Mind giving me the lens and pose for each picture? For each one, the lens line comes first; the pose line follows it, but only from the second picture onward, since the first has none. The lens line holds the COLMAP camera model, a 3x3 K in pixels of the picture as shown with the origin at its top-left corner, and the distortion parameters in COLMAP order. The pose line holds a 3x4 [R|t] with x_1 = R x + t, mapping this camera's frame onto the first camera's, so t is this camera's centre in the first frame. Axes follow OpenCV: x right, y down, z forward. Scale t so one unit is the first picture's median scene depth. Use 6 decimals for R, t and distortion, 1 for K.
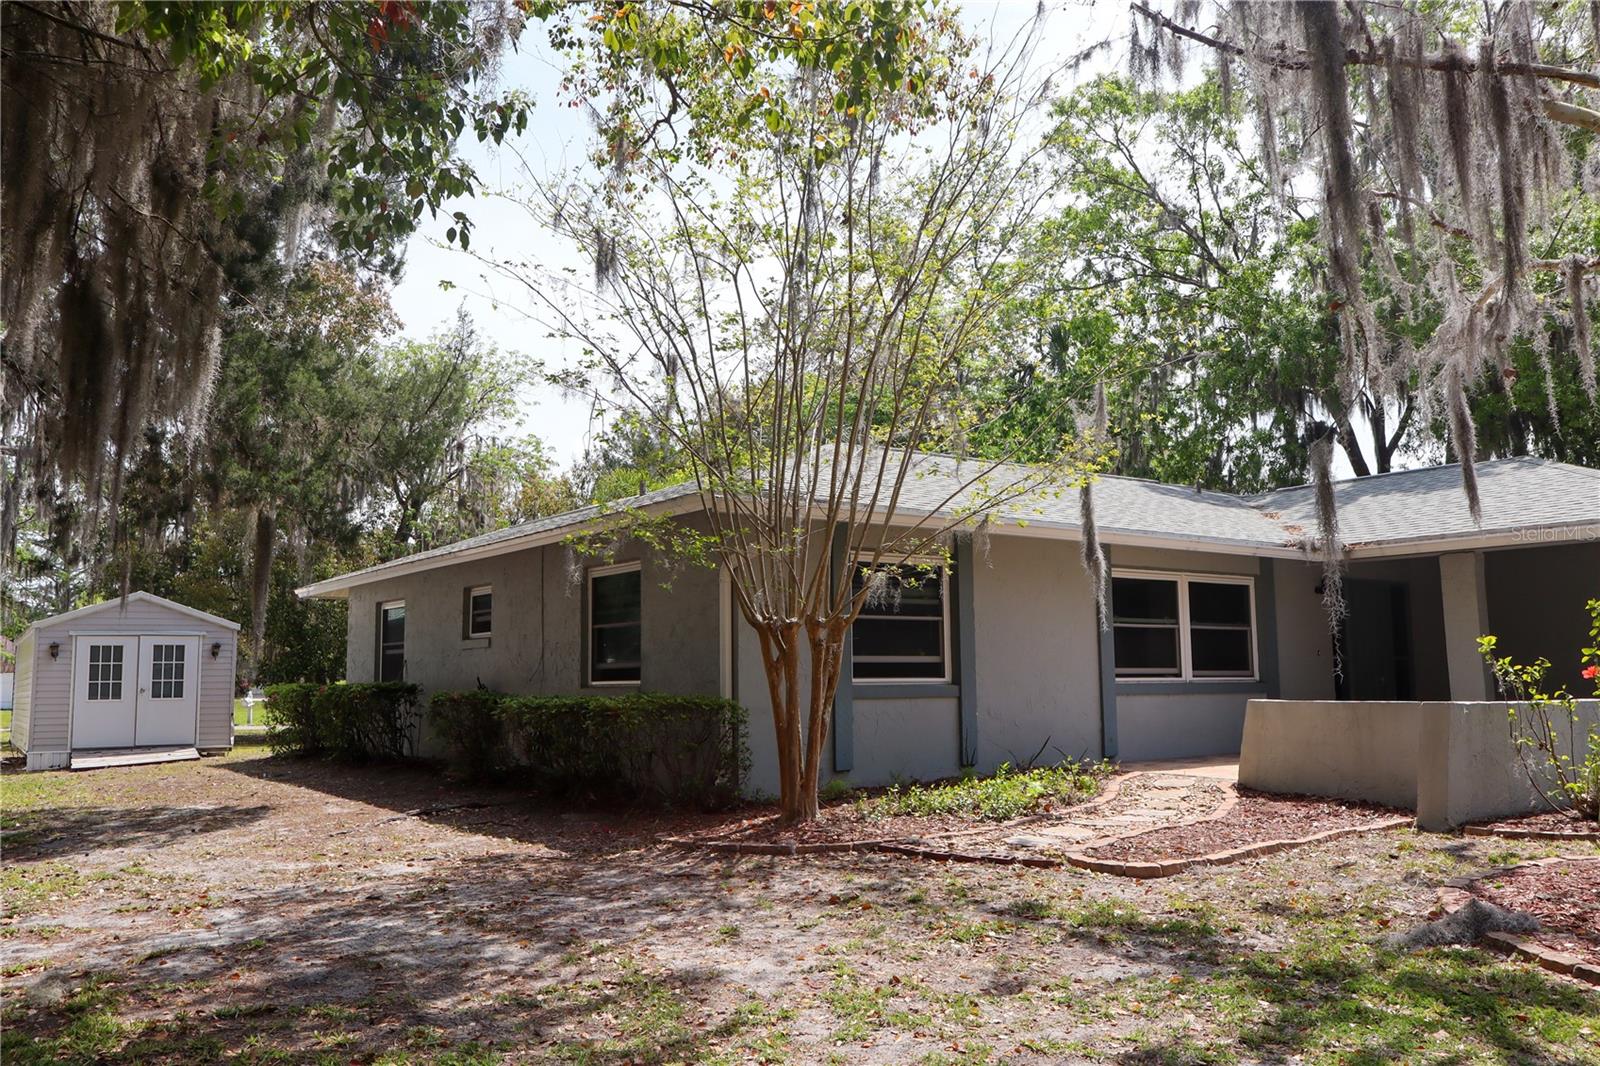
lens RADIAL K [[1337.5, 0, 800.8], [0, 1337.5, 533.9], [0, 0, 1]] dist [-0.012685, 0.008552]
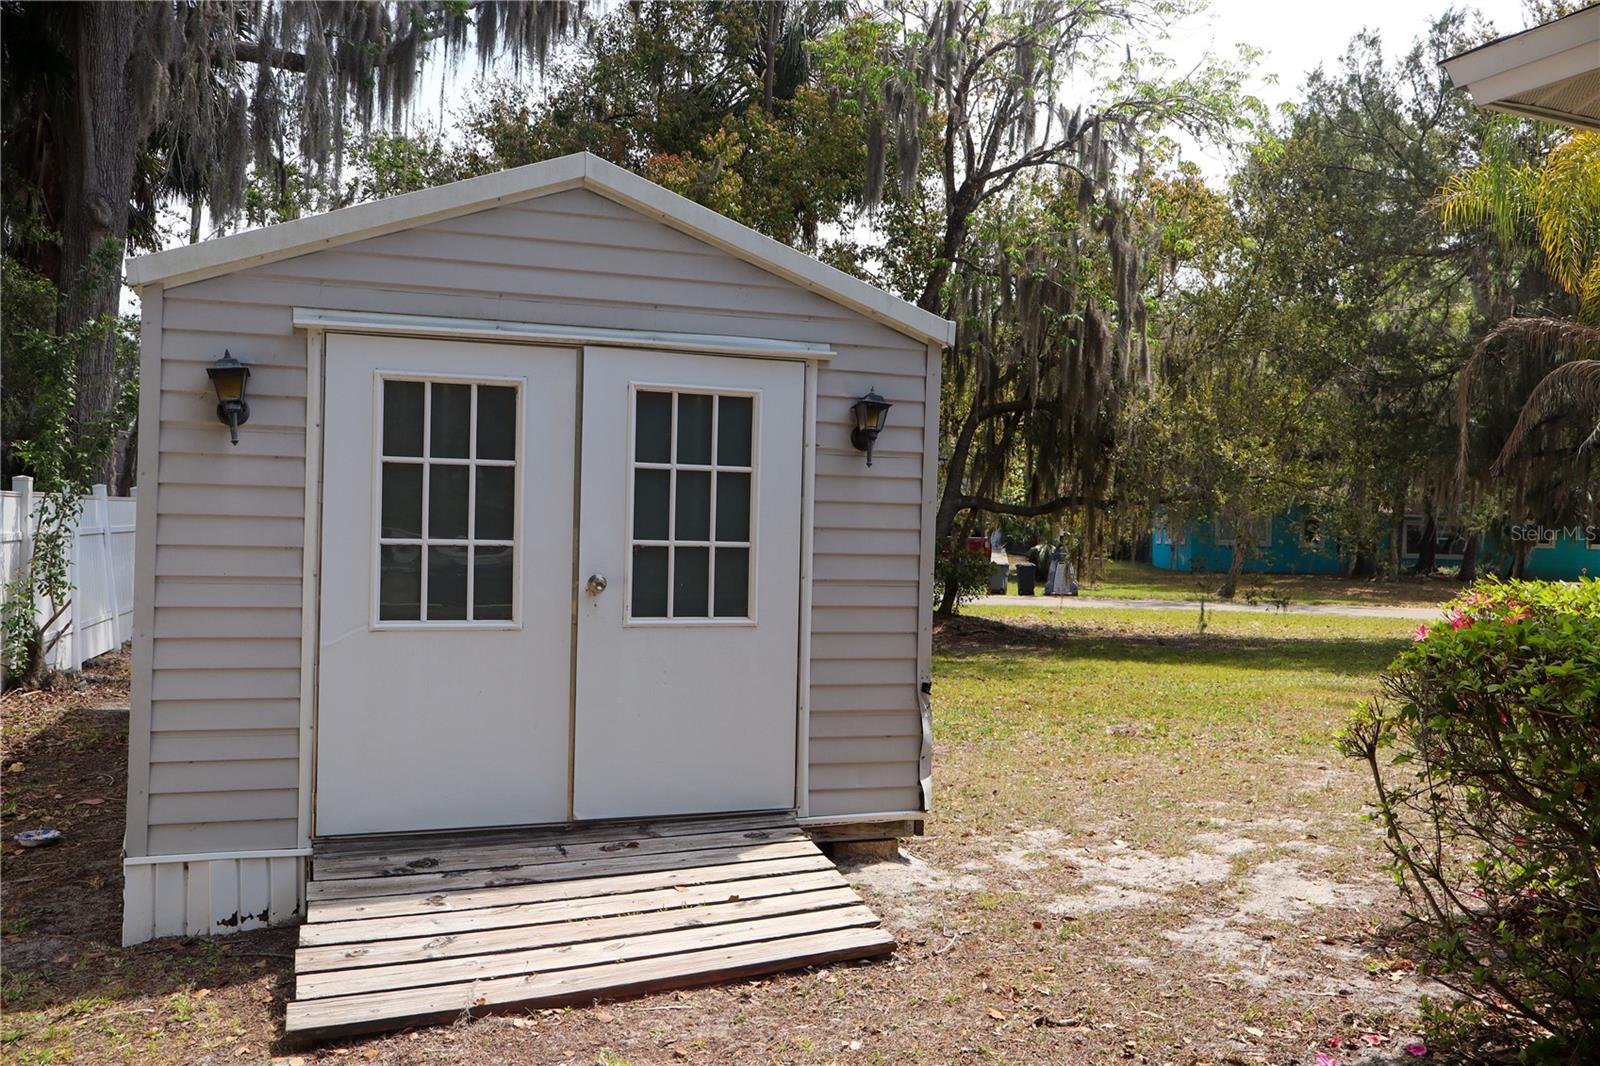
lens RADIAL K [[1337.5, 0, 800.3], [0, 1337.5, 532.7], [0, 0, 1]] dist [-0.012685, 0.008552]
pose [[0.973931, 0.040490, -0.223202, -0.404776], [-0.013404, 0.992494, 0.121555, 0.079302], [0.226448, -0.115394, 0.967164, 0.779087]]
